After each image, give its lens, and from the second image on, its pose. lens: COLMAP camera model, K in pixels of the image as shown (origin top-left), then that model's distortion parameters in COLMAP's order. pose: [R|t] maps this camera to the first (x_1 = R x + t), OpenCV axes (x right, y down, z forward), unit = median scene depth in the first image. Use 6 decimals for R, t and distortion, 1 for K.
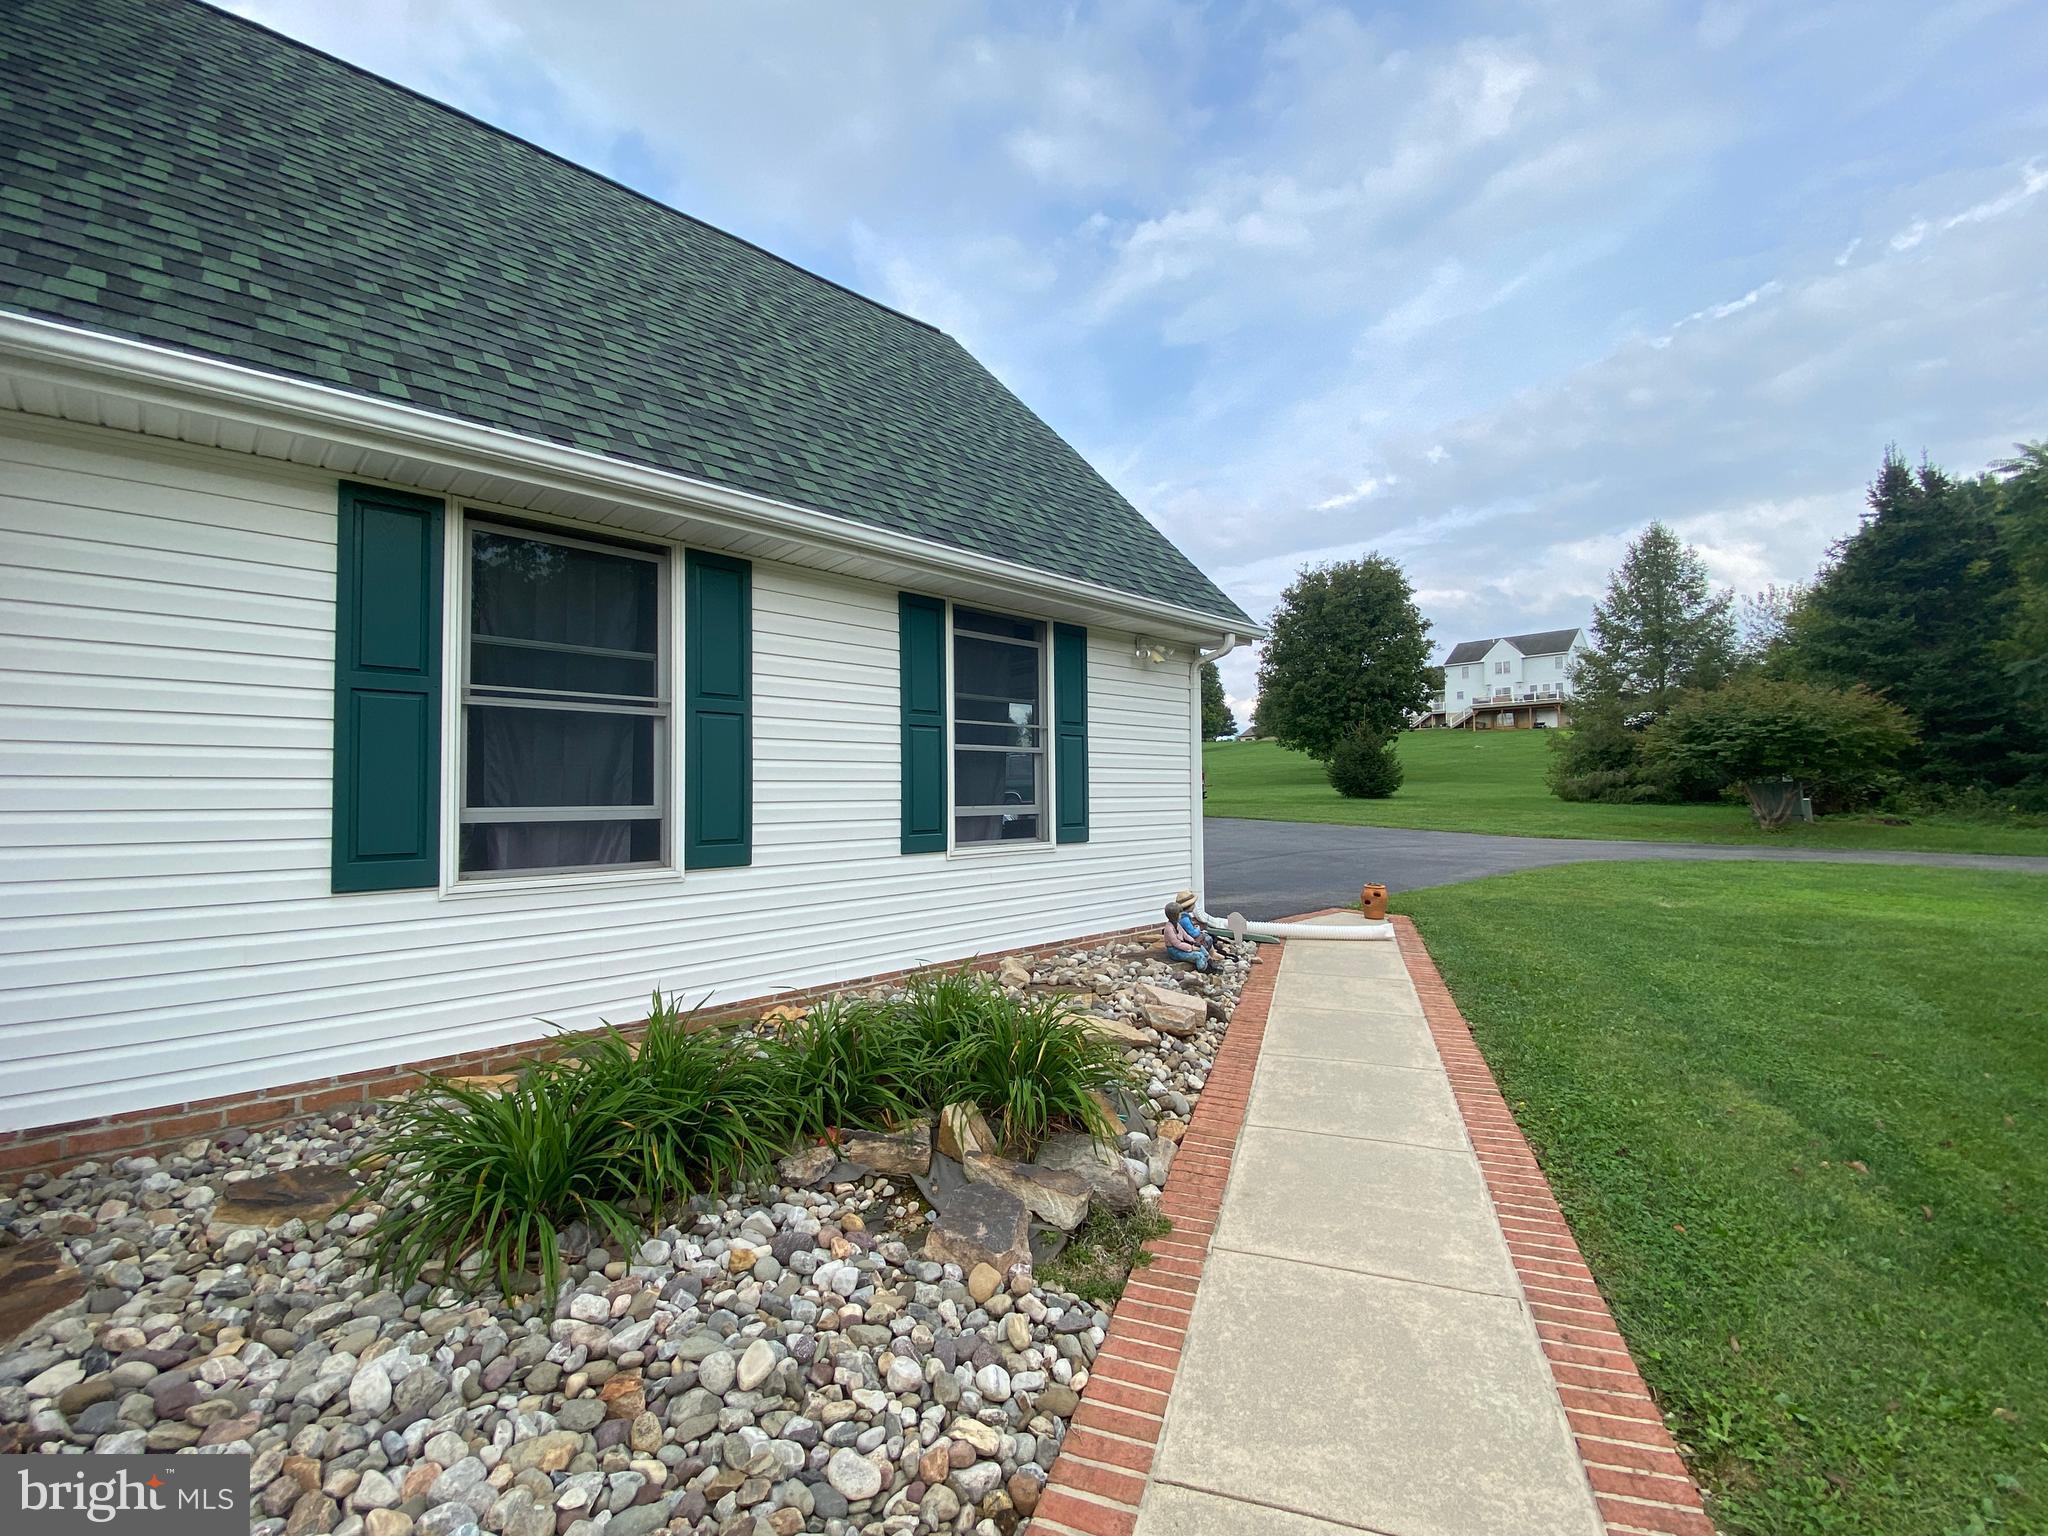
lens RADIAL K [[852.6, 0, 1024.0], [0, 852.6, 768.0], [0, 0, 1]] dist [-0.000210, -0.011667]
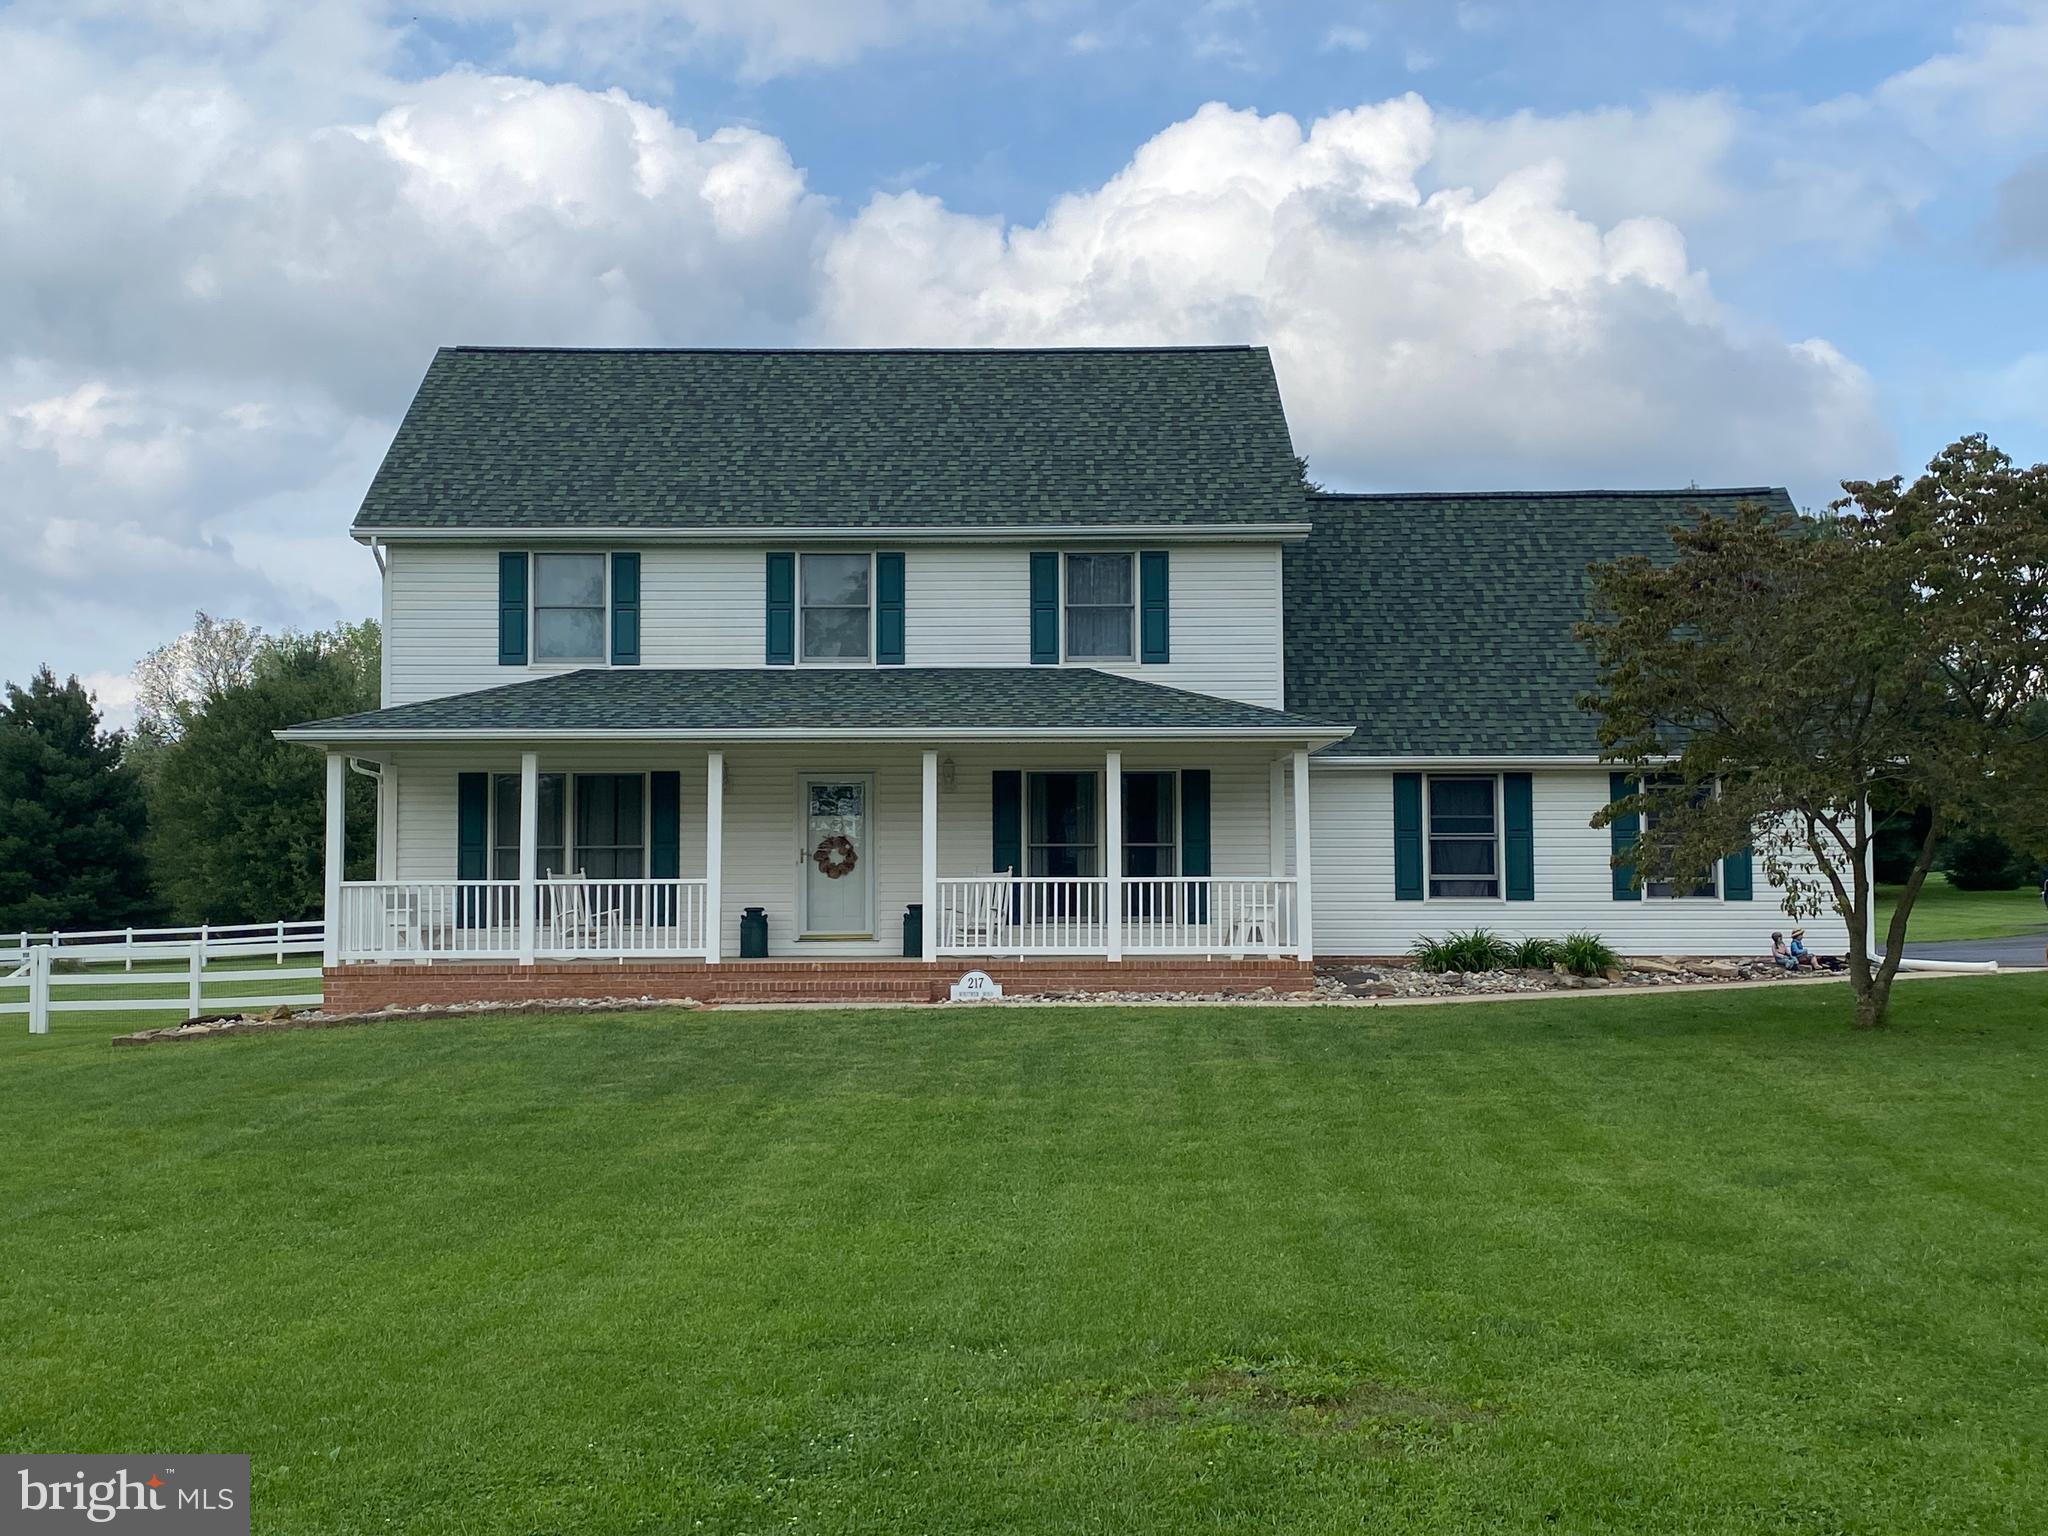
lens RADIAL K [[2203.2, 0, 1024.0], [0, 2203.2, 768.0], [0, 0, 1]] dist [0.001607, -0.001118]
pose [[0.707231, -0.036168, -0.706057, 0.580126], [0.017175, 0.999275, -0.033986, -0.013819], [0.706774, 0.011909, 0.707339, -0.834974]]
